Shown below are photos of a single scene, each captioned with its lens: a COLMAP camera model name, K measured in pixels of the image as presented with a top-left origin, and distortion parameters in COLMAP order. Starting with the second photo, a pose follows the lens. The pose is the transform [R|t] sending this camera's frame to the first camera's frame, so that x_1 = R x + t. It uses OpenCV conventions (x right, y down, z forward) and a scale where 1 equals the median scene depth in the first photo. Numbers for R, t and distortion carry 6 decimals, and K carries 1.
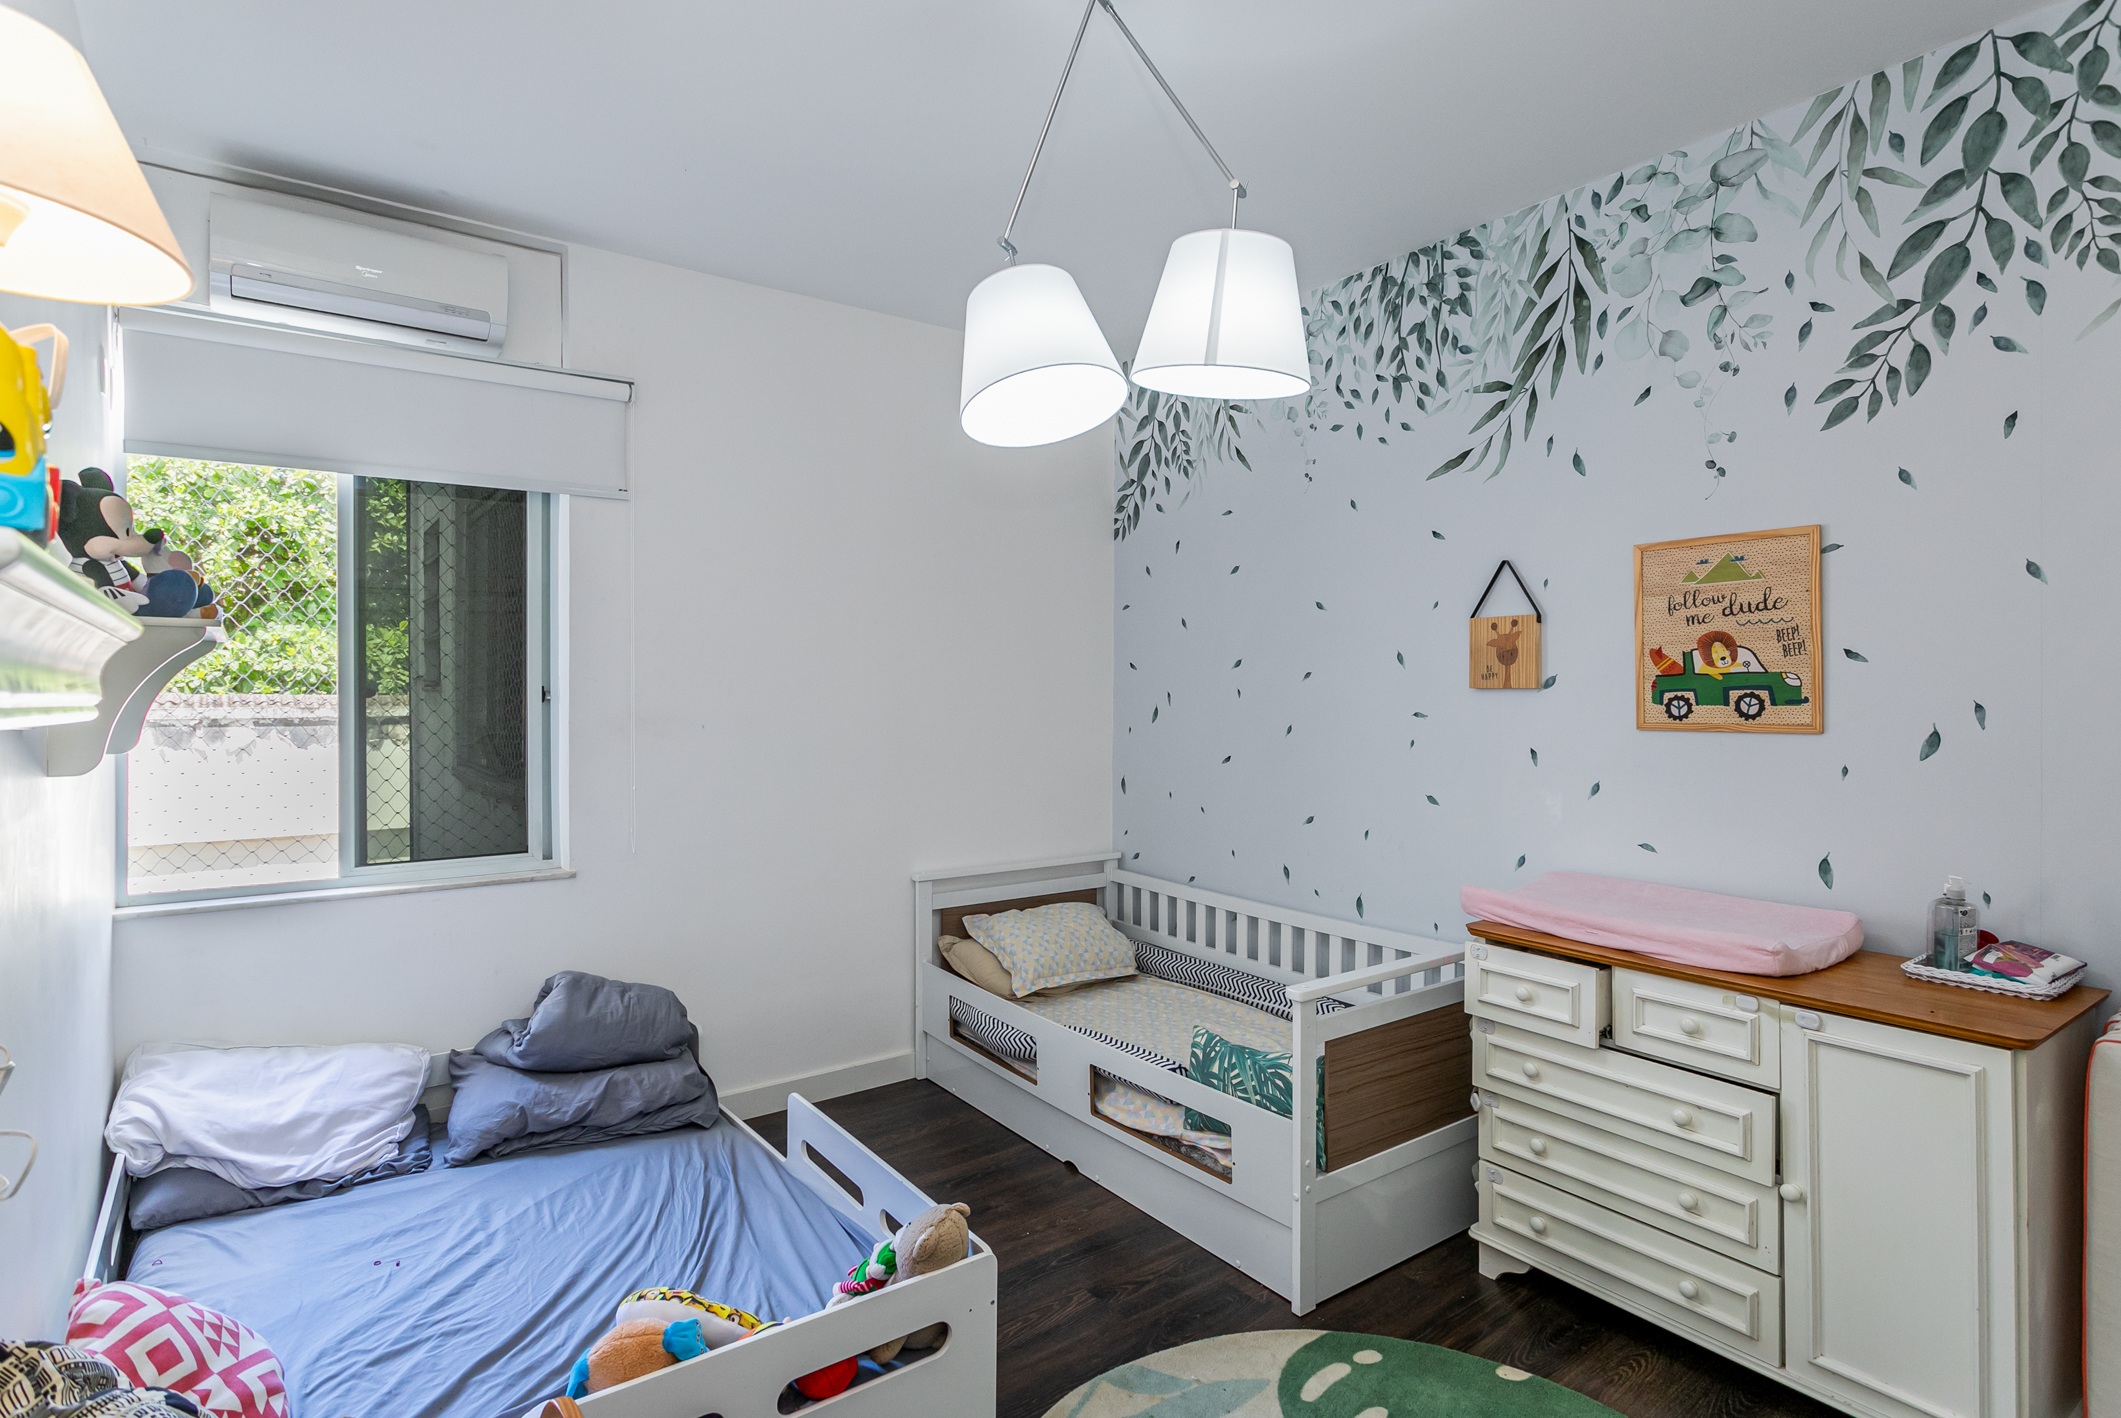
lens RADIAL K [[1106.1, 0, 1052.6], [0, 1106.1, 697.7], [0, 0, 1]] dist [-0.013238, 0.011346]
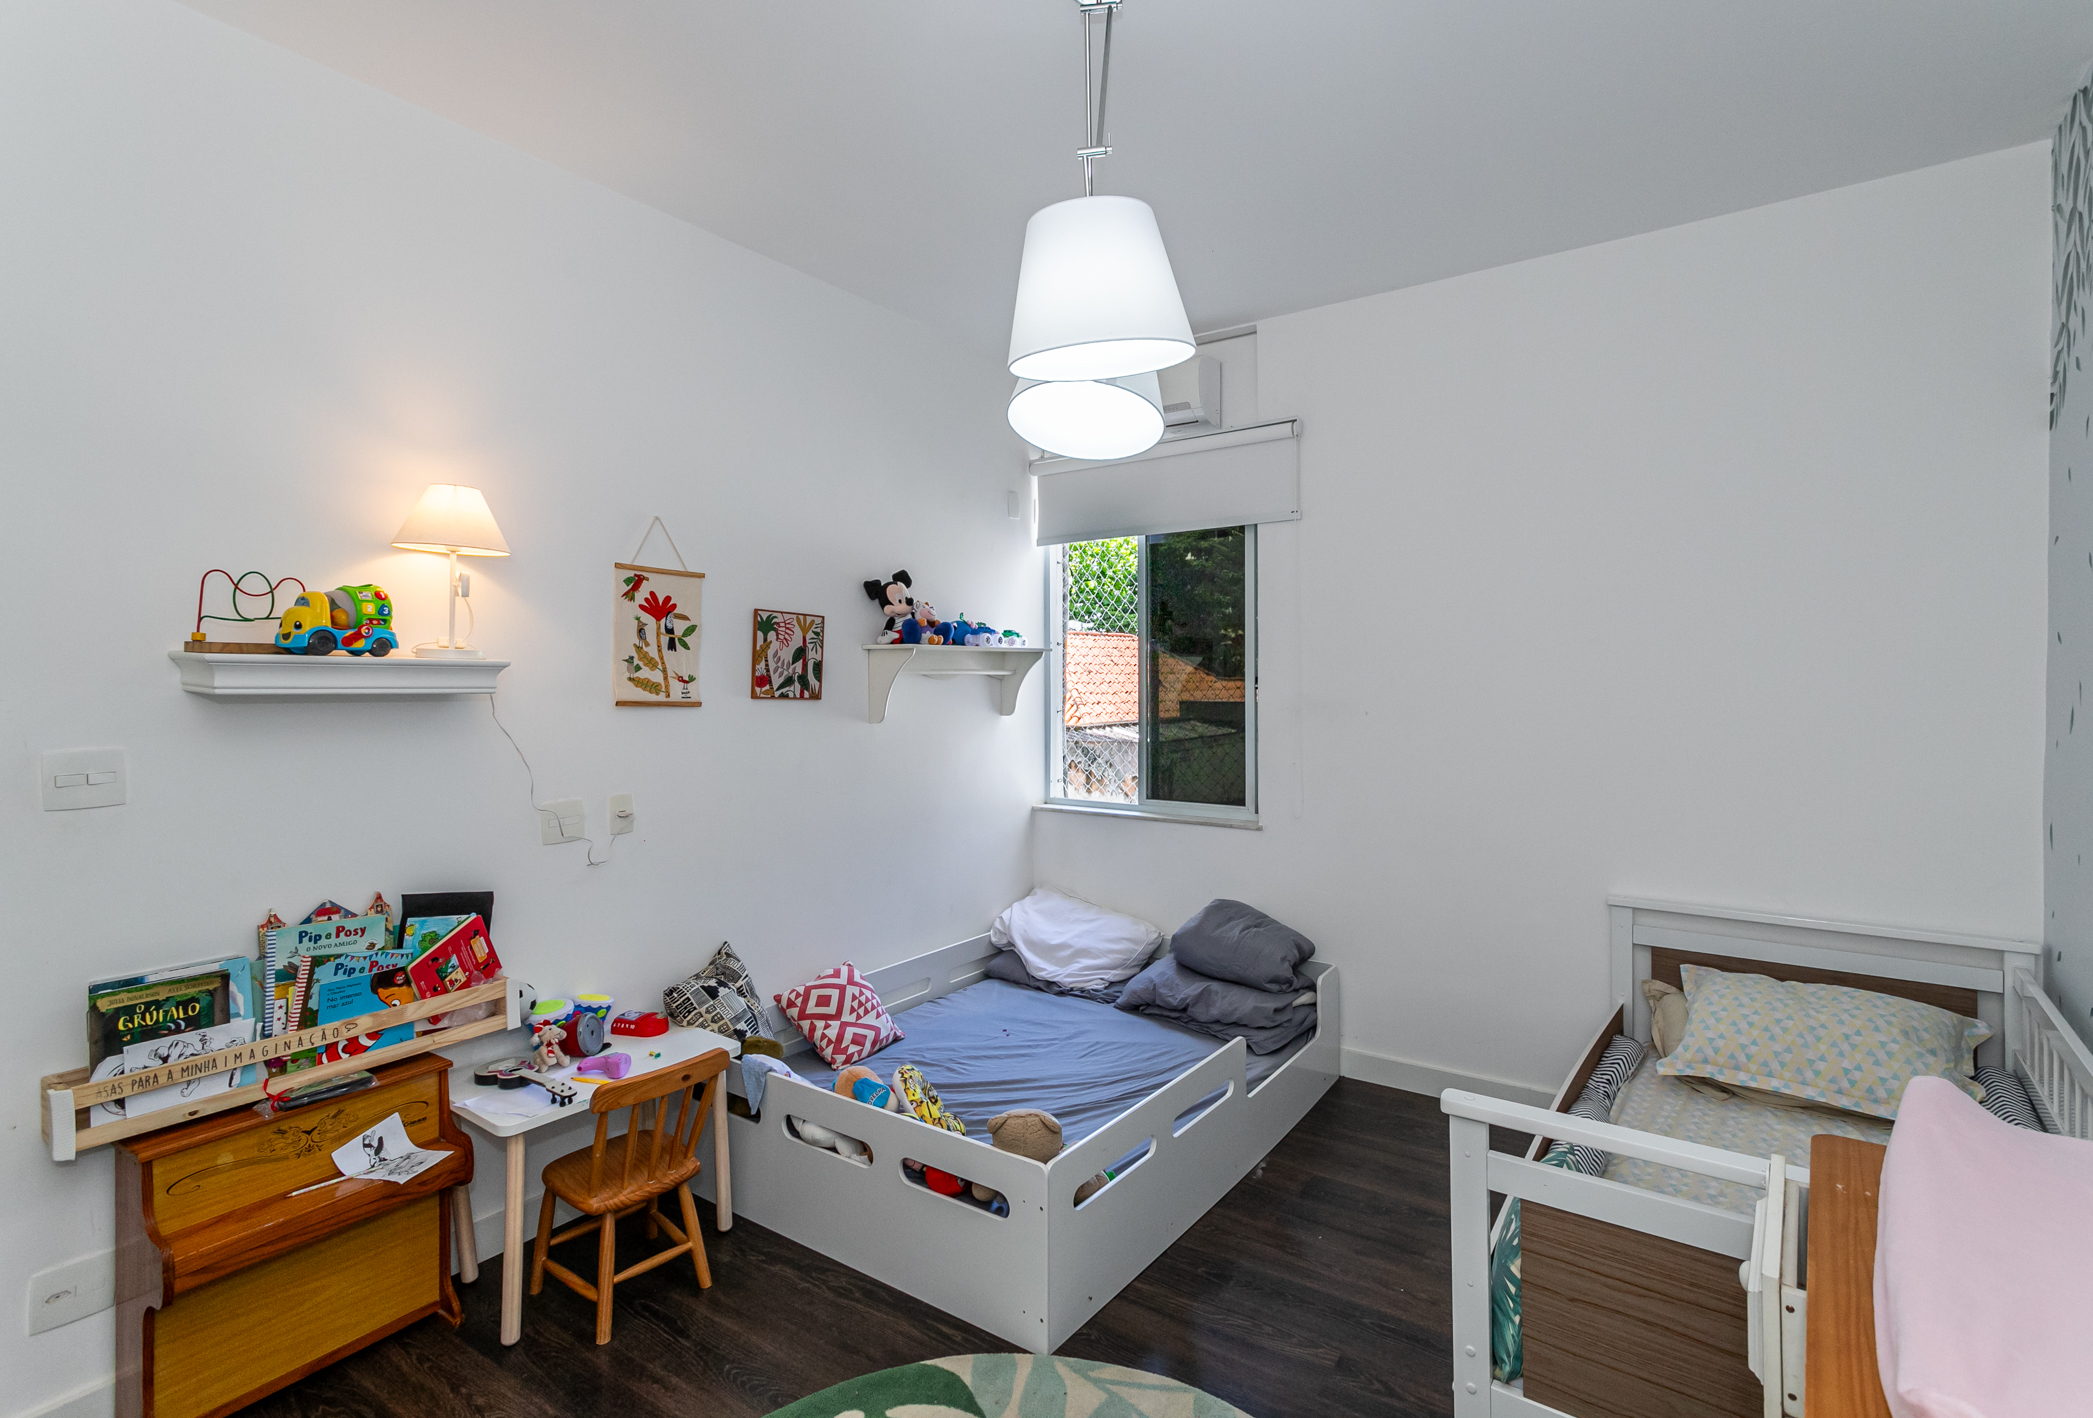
lens RADIAL K [[1024.9, 0, 1032.4], [0, 1024.9, 693.4], [0, 0, 1]] dist [0.018758, 0.000036]
pose [[0.295529, 0.011308, -0.955267, 0.735852], [-0.001614, 0.999934, 0.011338, -0.005358], [0.955332, -0.001809, 0.295528, 0.507141]]
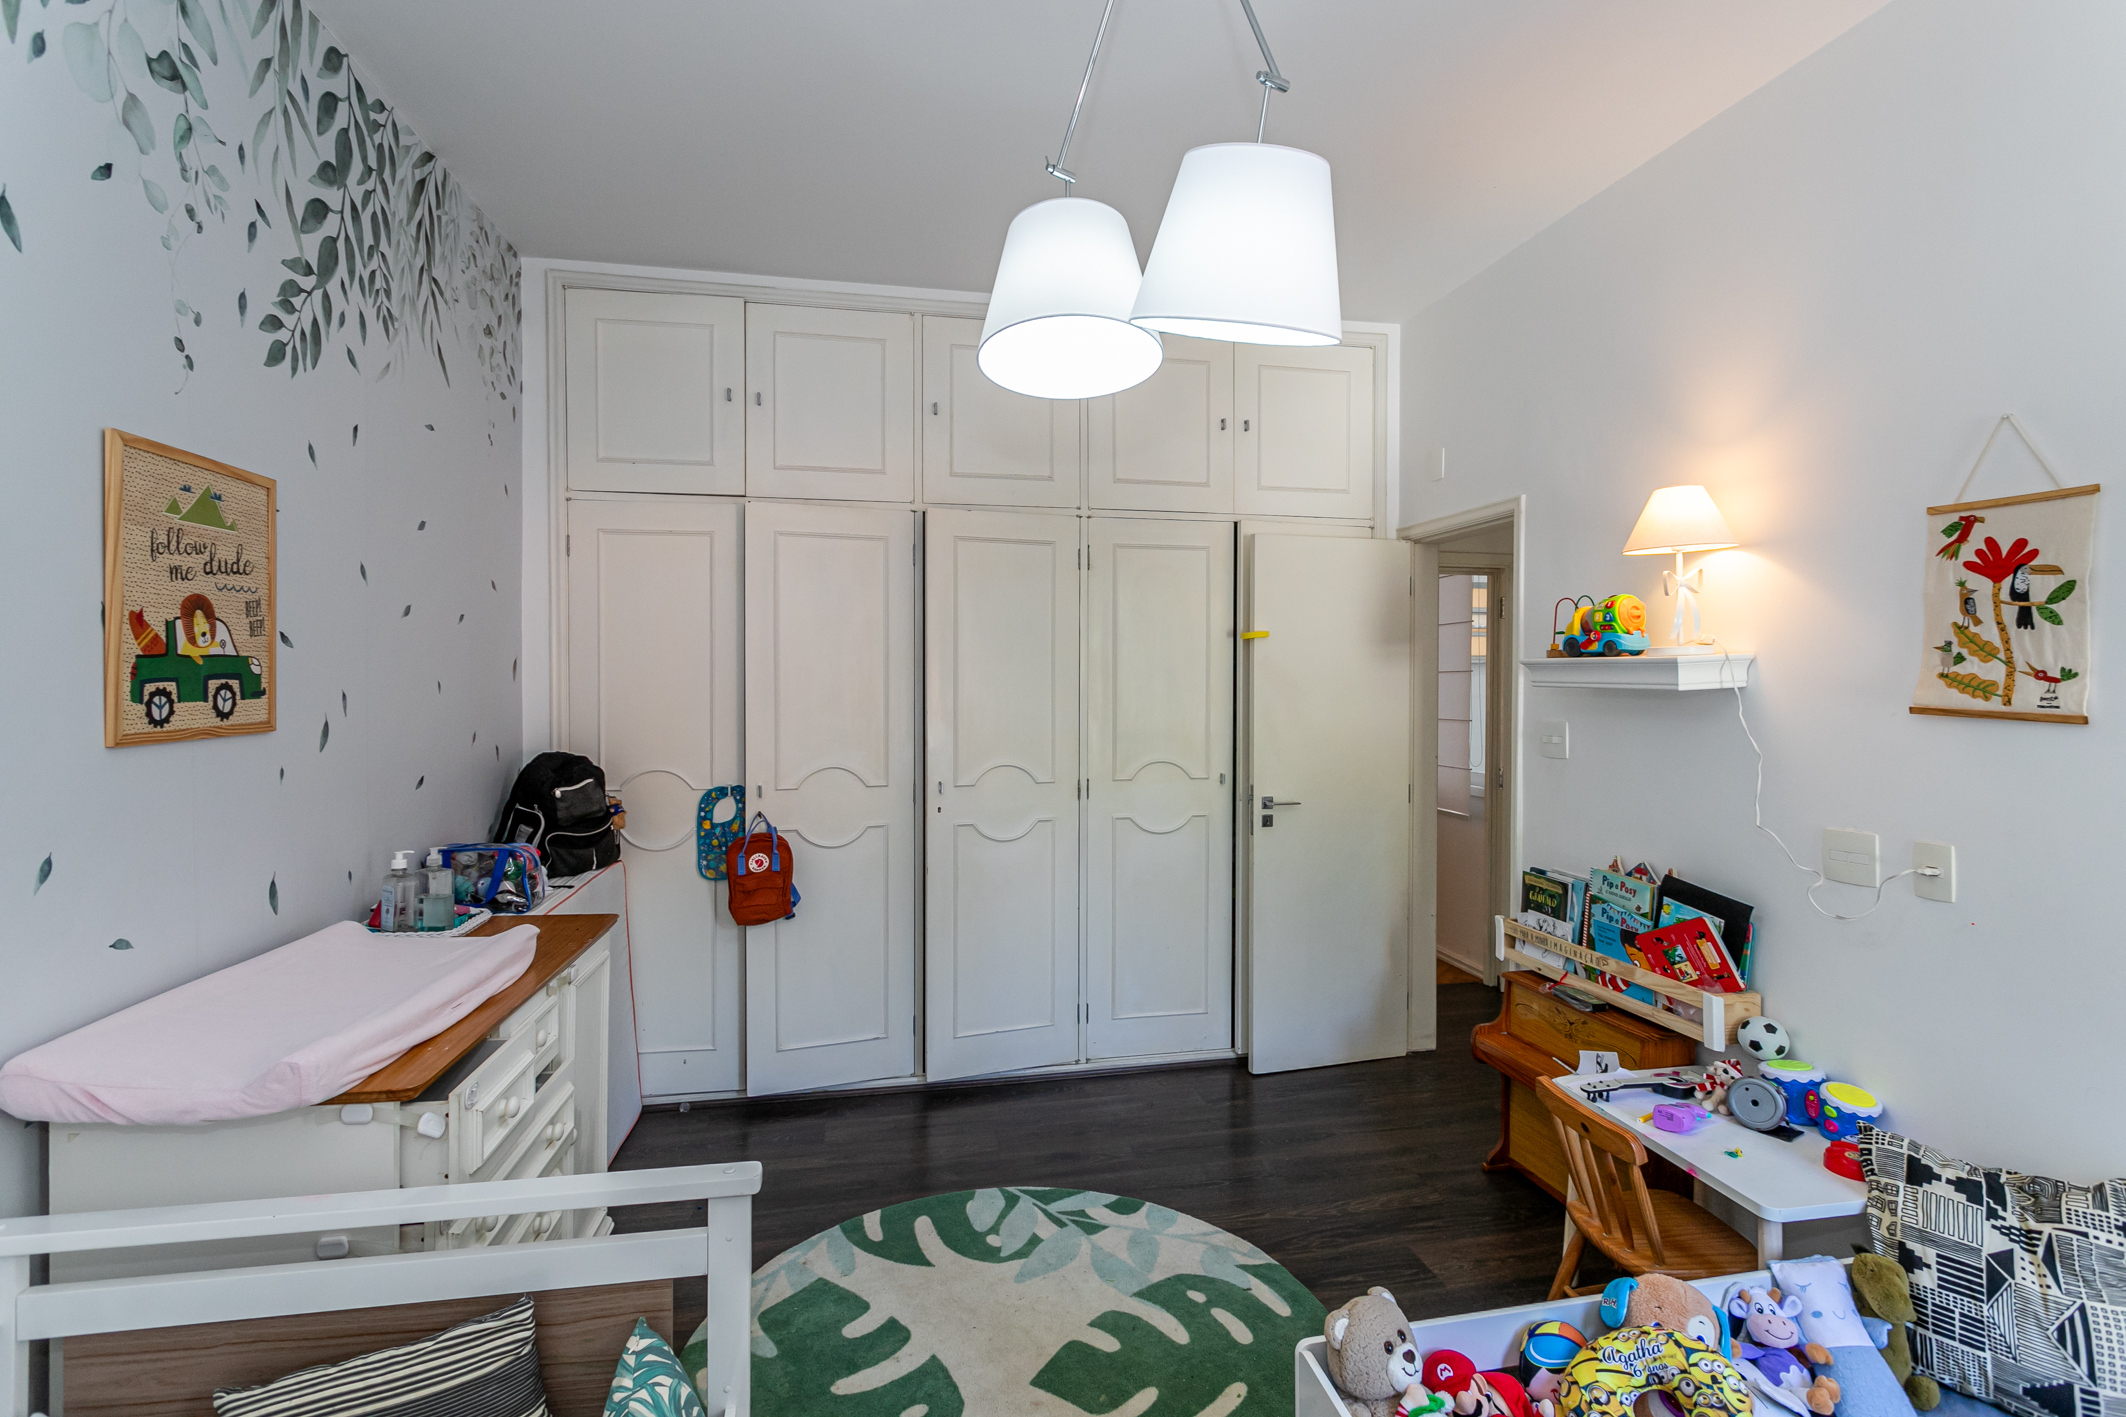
lens RADIAL K [[1019.4, 0, 1062.9], [0, 1019.4, 697.0], [0, 0, 1]] dist [0.002206, 0.001827]
pose [[-0.899827, -0.009153, 0.436151, -0.164076], [0.001514, 0.999708, 0.024102, -0.010536], [-0.436245, 0.022348, -0.899550, 1.338346]]
